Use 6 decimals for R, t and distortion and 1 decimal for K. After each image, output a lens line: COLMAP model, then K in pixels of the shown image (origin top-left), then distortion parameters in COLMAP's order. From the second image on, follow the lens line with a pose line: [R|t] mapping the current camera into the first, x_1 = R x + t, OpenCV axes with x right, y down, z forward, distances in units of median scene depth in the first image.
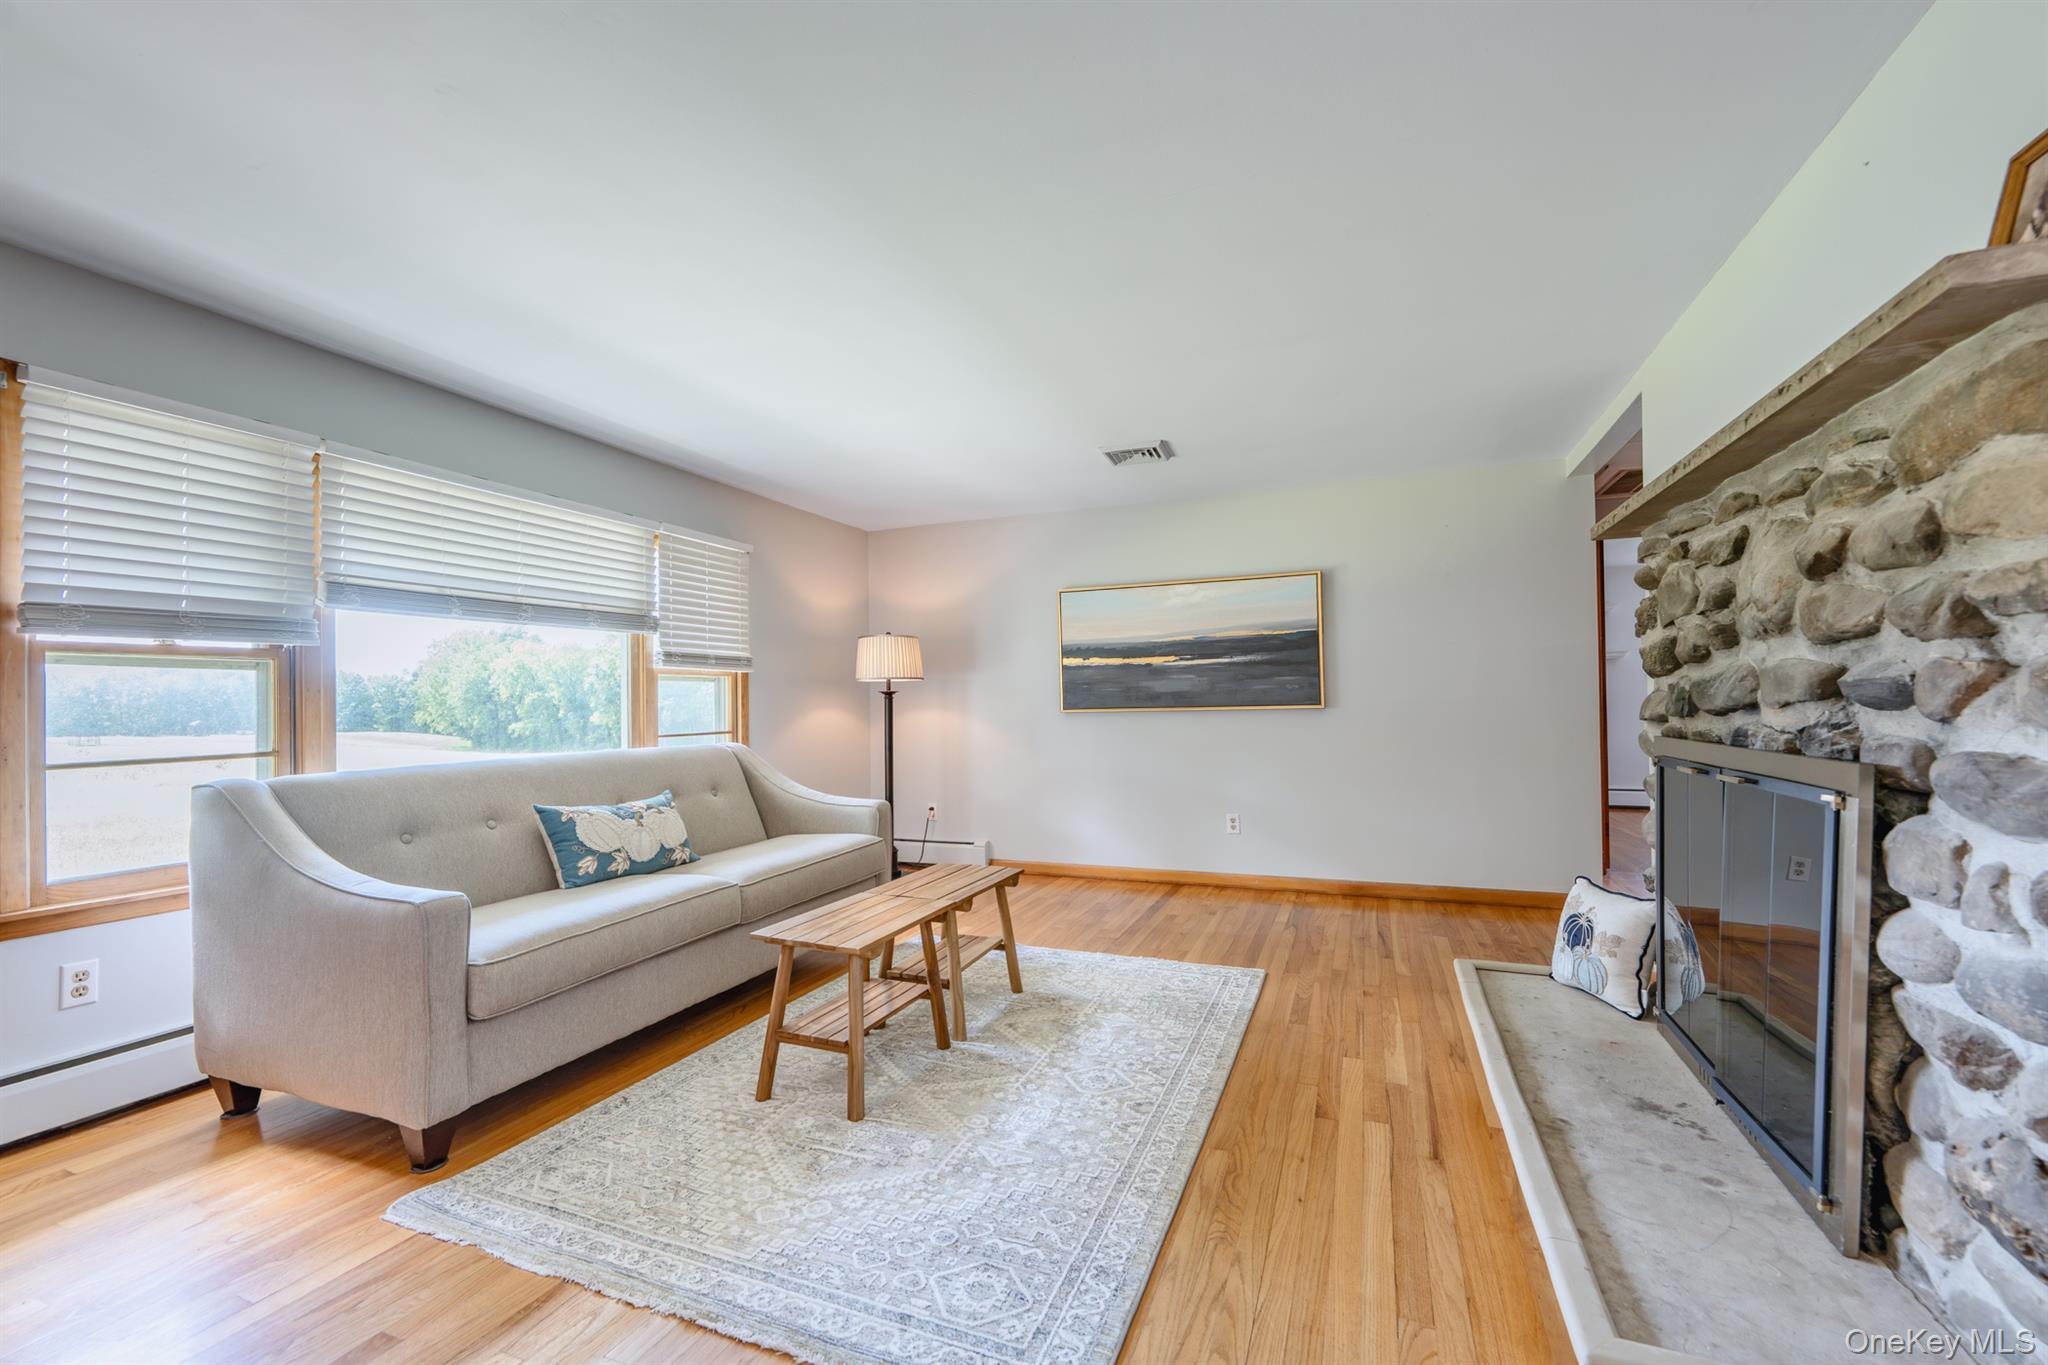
lens RADIAL K [[832.2, 0, 1022.0], [0, 832.2, 688.7], [0, 0, 1]] dist [0.005191, -0.001895]
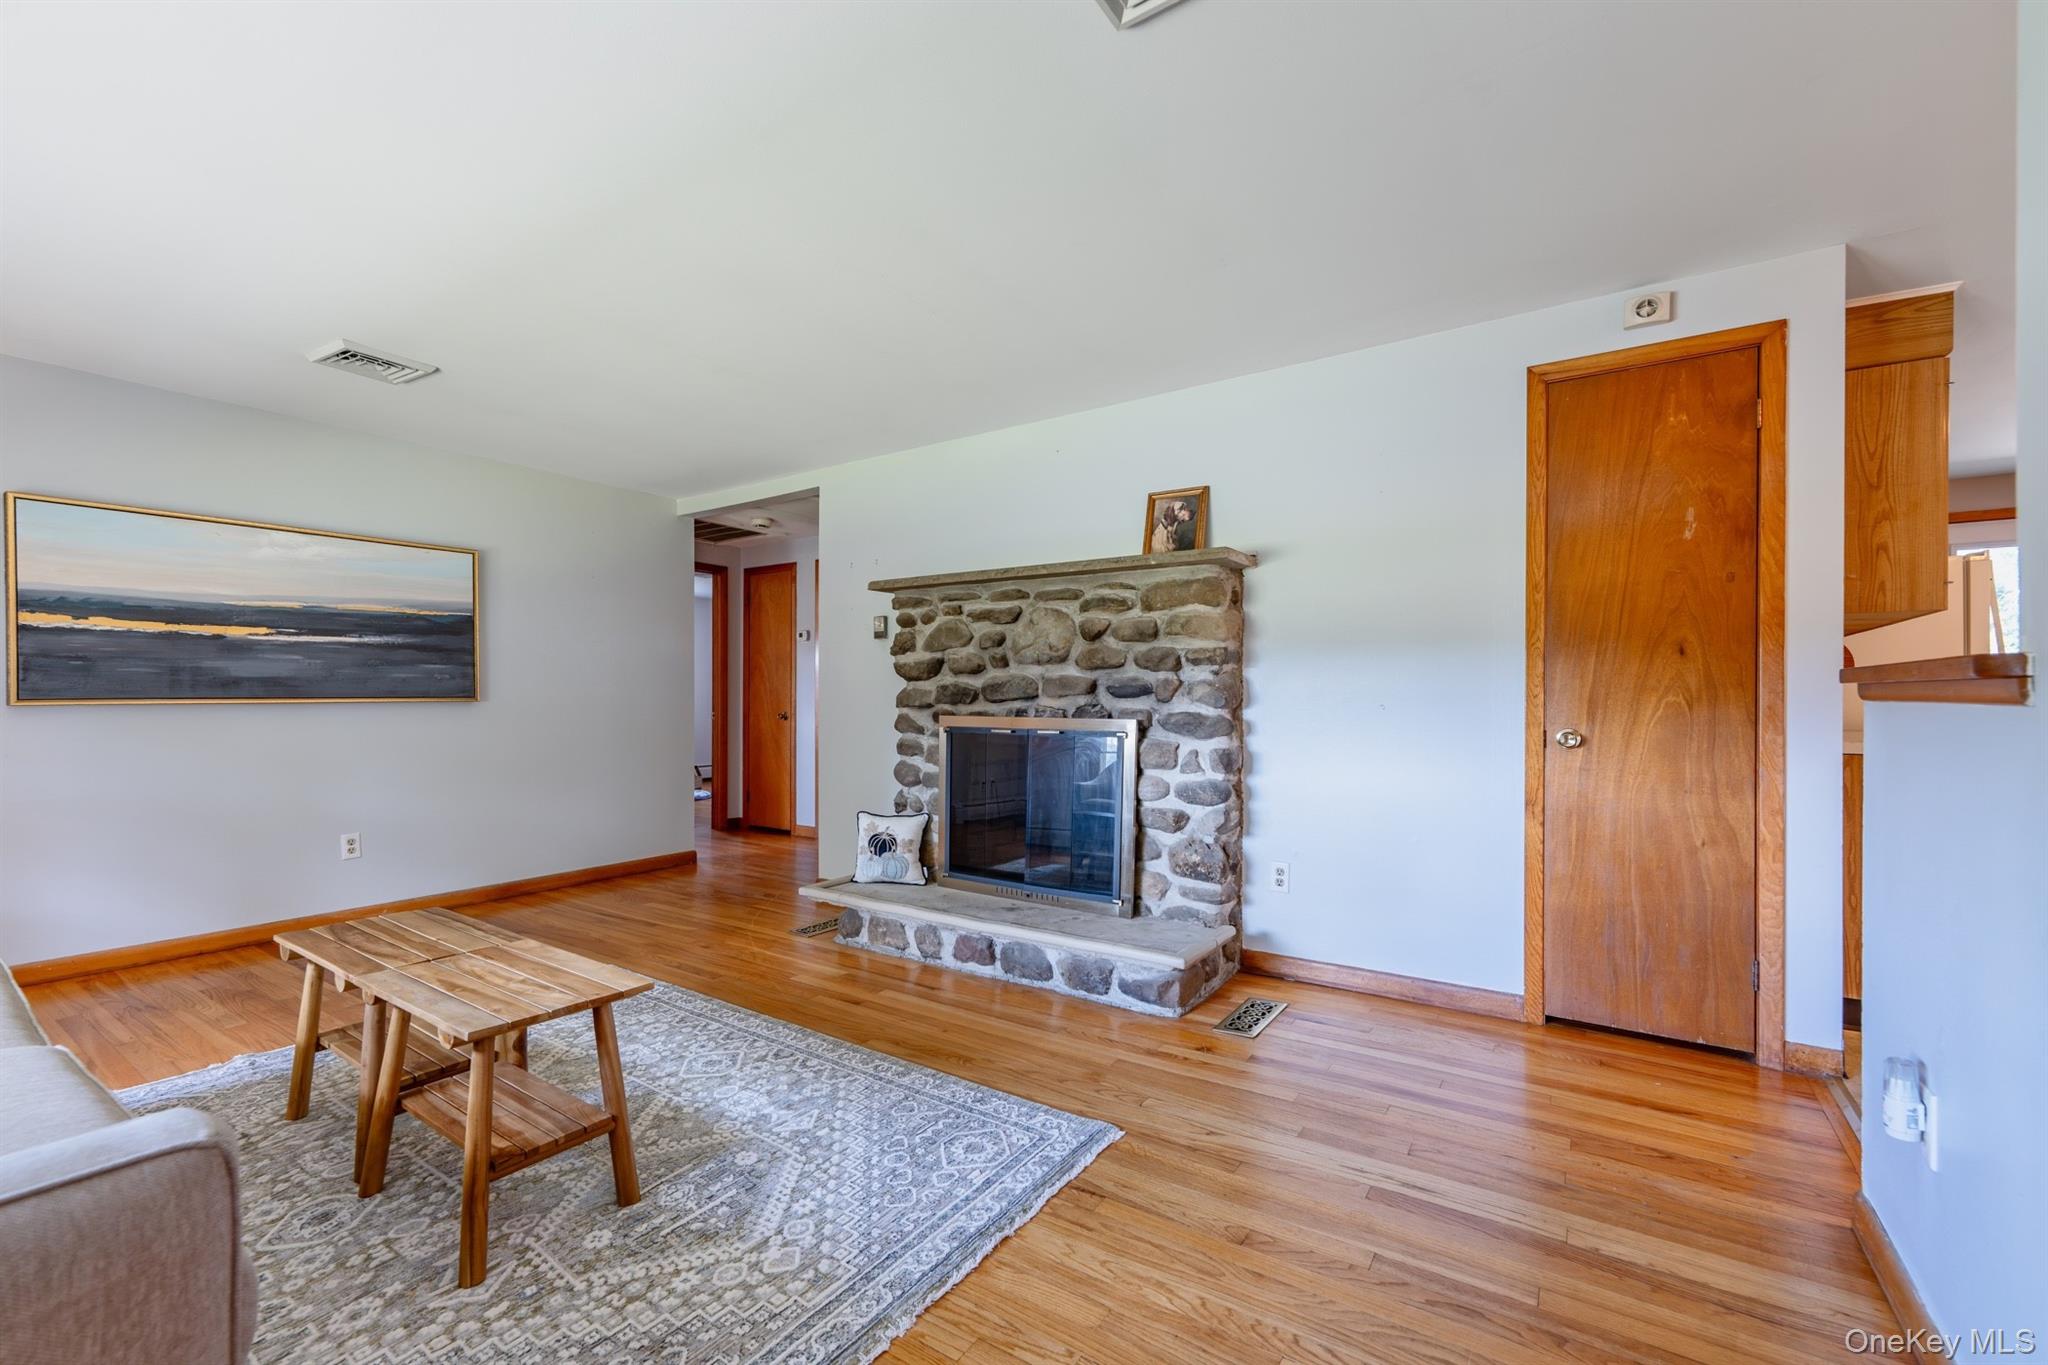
lens RADIAL K [[832.2, 0, 1039.0], [0, 832.2, 684.5], [0, 0, 1]] dist [0.005191, -0.001895]
pose [[0.214980, 0.030345, 0.976147, -0.781141], [-0.021046, 0.999429, -0.026433, 0.031110], [-0.976392, -0.014861, 0.215495, 0.391584]]
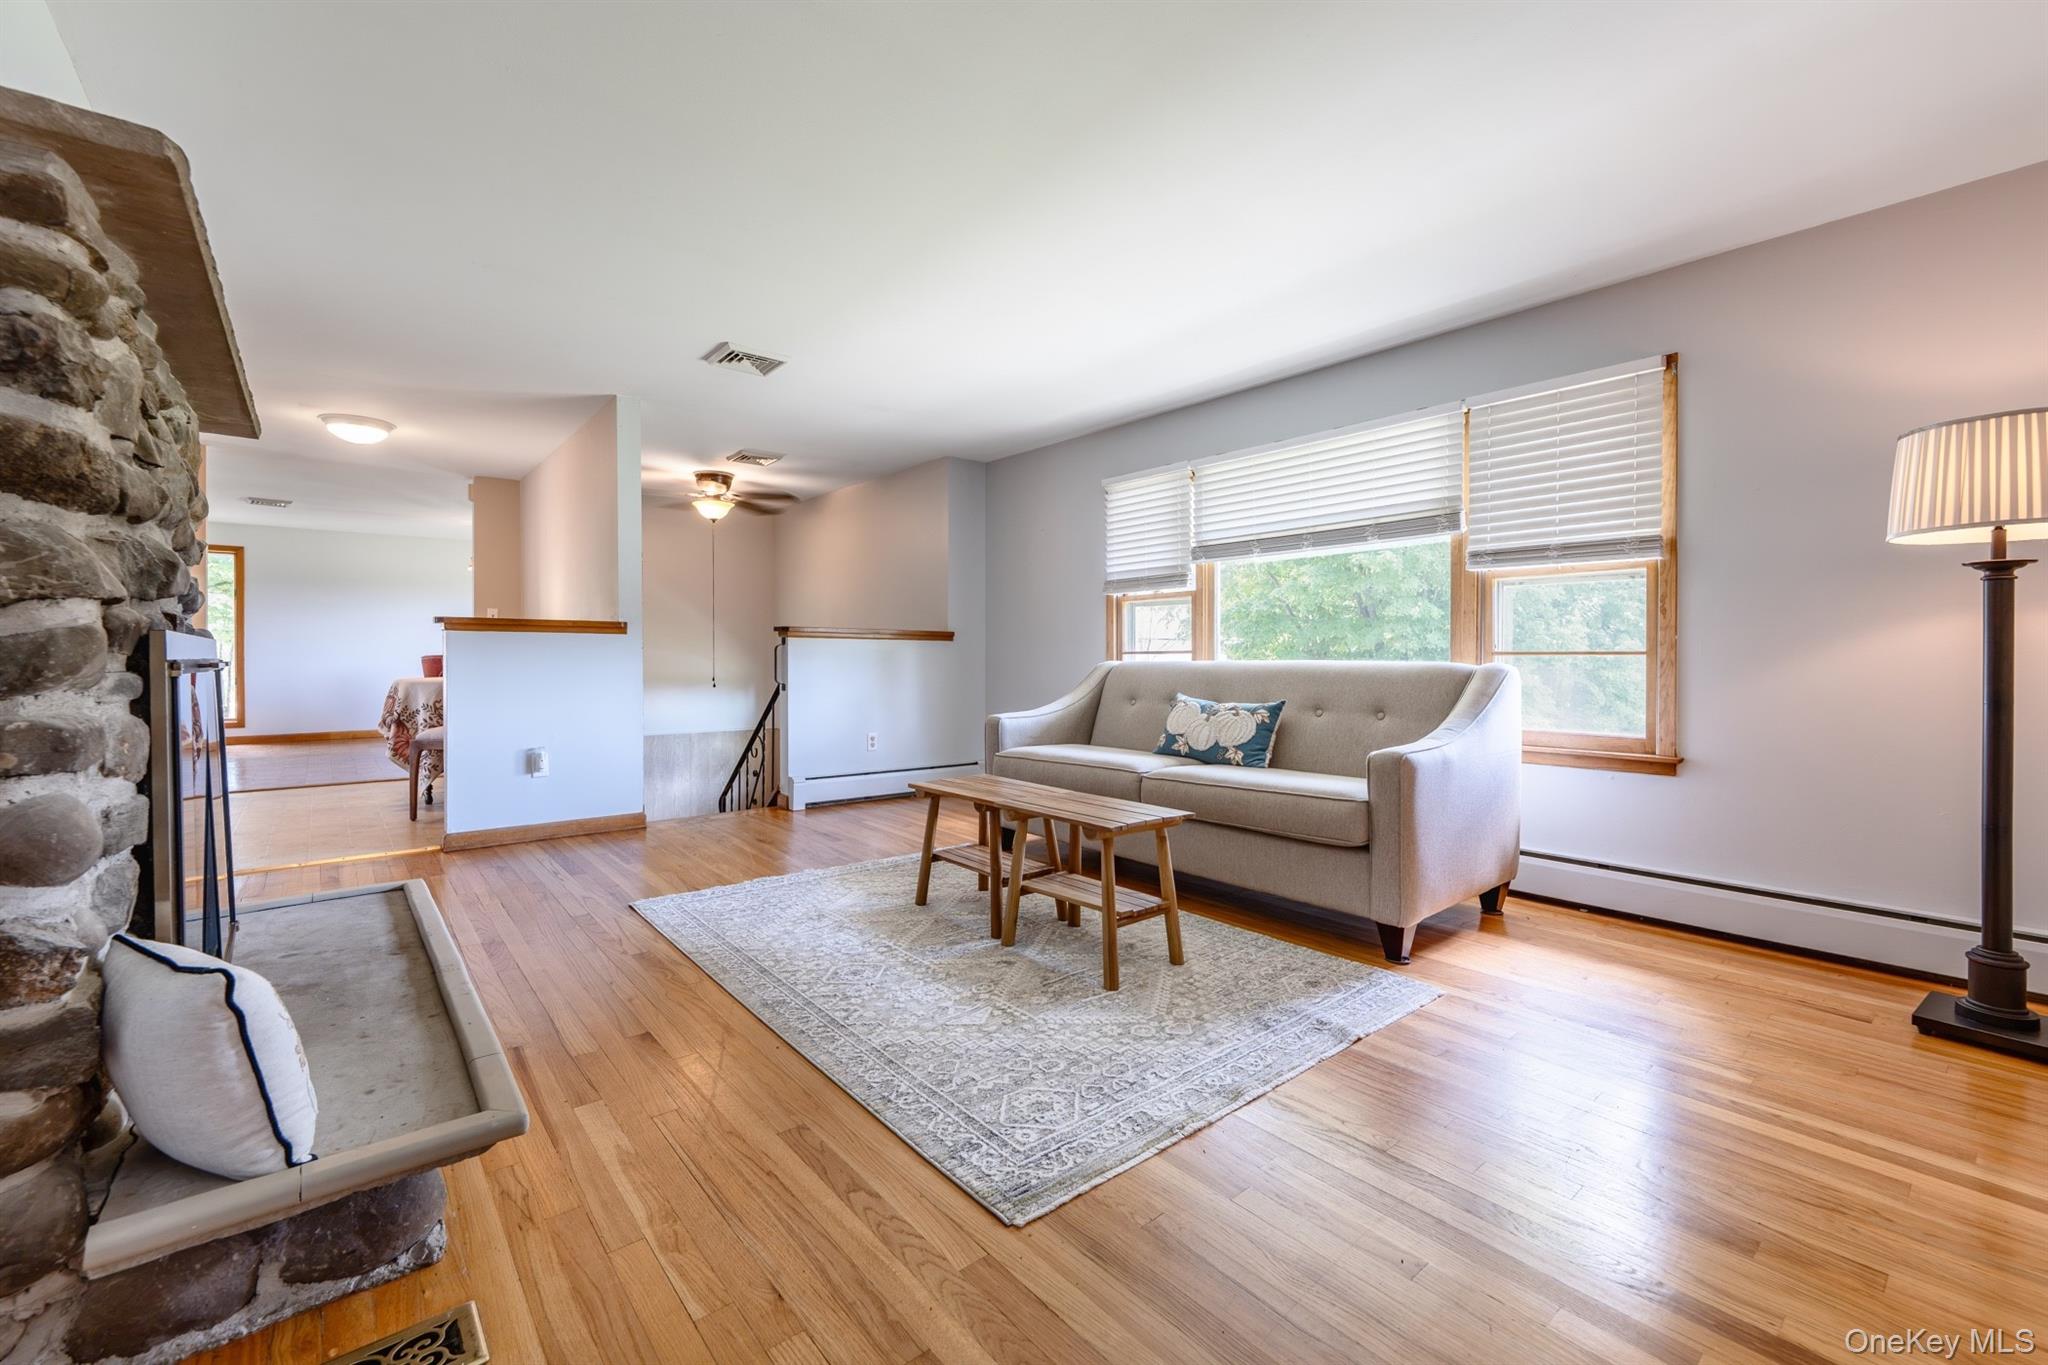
lens RADIAL K [[903.3, 0, 1039.5], [0, 903.3, 670.8], [0, 0, 1]] dist [-0.003584, -0.000486]
pose [[-0.479555, 0.024917, -0.877158, 0.909974], [0.019934, 0.999648, 0.017499, 0.079885], [0.877285, -0.009094, -0.479883, 1.664853]]
